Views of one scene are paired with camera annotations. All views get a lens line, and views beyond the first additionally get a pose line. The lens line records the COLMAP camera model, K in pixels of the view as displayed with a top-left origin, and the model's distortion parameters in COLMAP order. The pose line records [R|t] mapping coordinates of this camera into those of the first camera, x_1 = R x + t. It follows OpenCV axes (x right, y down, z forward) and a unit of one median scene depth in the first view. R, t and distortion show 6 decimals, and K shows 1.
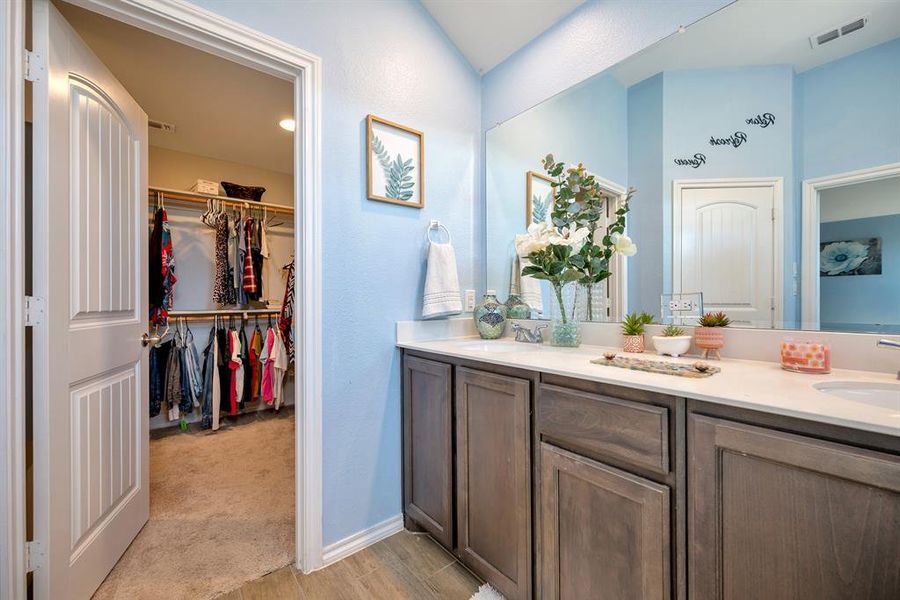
lens RADIAL K [[356.9, 0, 450.0], [0, 356.9, 300.0], [0, 0, 1]] dist [-0.000998, 0.000021]
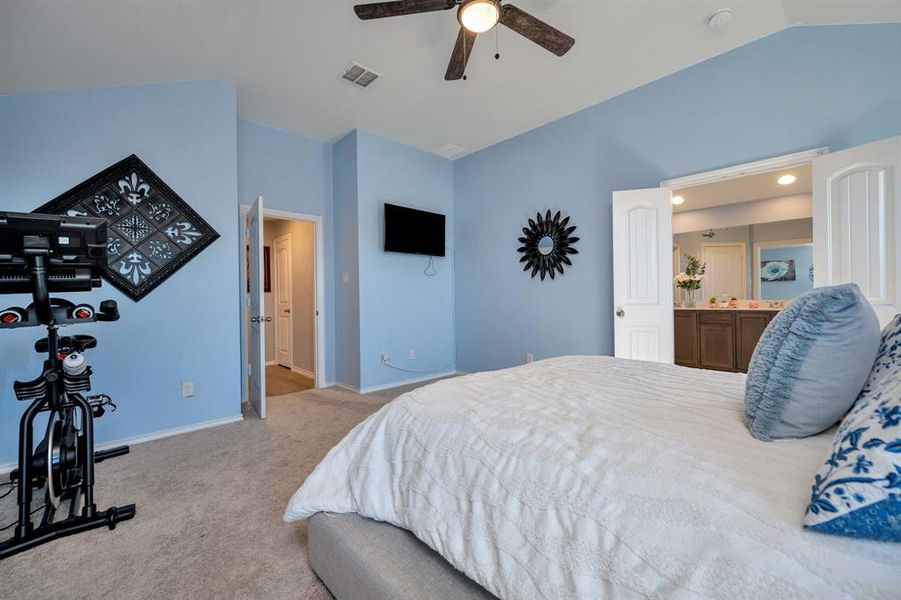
lens RADIAL K [[357.3, 0, 450.5], [0, 357.3, 300.0], [0, 0, 1]] dist [-0.000998, 0.000021]
pose [[0.997246, -0.006526, 0.073884, -3.530643], [0.006314, 0.999975, 0.003095, 0.043680], [-0.073902, -0.002620, 0.997262, -3.598183]]
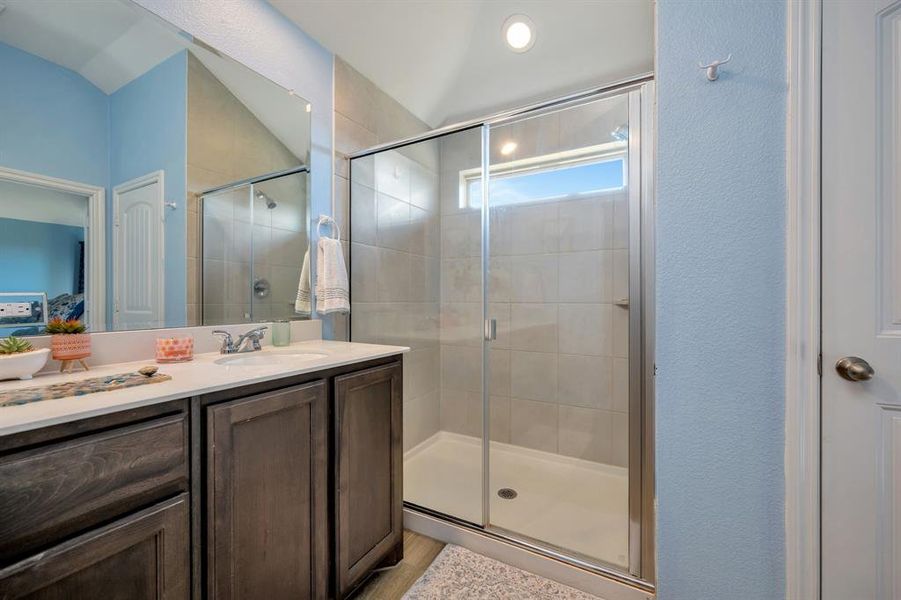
lens RADIAL K [[357.3, 0, 450.5], [0, 357.3, 300.0], [0, 0, 1]] dist [-0.000998, 0.000021]
pose [[-0.368612, 0.006328, 0.929562, -0.500147], [-0.000496, 0.999975, -0.007004, -0.001546], [-0.929583, -0.003043, -0.368600, 0.583046]]
